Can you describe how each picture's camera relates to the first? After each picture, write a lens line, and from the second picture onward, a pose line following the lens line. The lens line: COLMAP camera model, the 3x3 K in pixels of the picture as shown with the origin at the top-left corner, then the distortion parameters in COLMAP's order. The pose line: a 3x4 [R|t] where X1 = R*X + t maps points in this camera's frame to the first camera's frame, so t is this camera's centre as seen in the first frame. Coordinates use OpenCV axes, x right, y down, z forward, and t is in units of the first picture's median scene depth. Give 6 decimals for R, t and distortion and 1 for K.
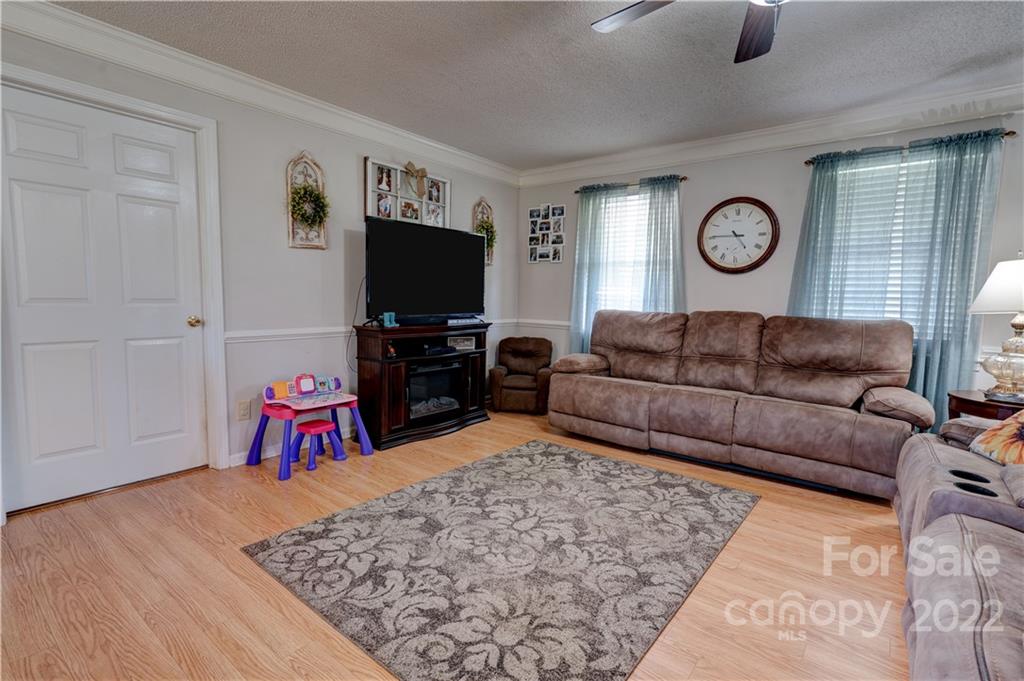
lens RADIAL K [[470.3, 0, 502.7], [0, 470.3, 338.5], [0, 0, 1]] dist [-0.003521, 0.011342]
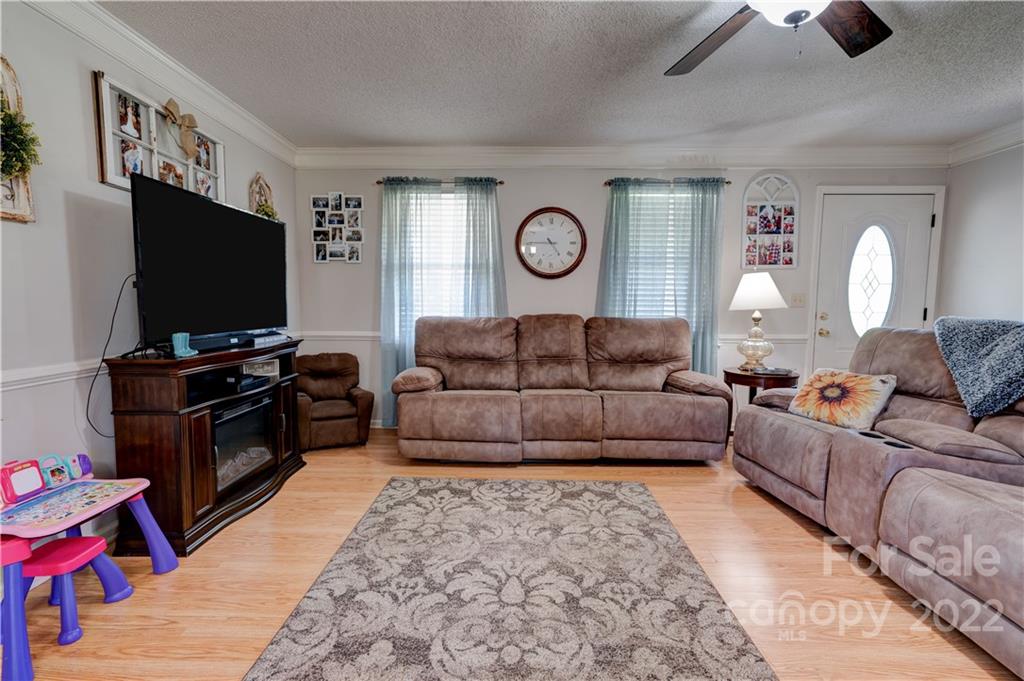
lens RADIAL K [[470.3, 0, 512.2], [0, 470.3, 342.3], [0, 0, 1]] dist [-0.003521, 0.011342]
pose [[0.805194, -0.066116, 0.589314, -0.252140], [0.066146, 0.997577, 0.021543, -0.027173], [-0.589311, 0.021634, 0.807616, 0.227245]]
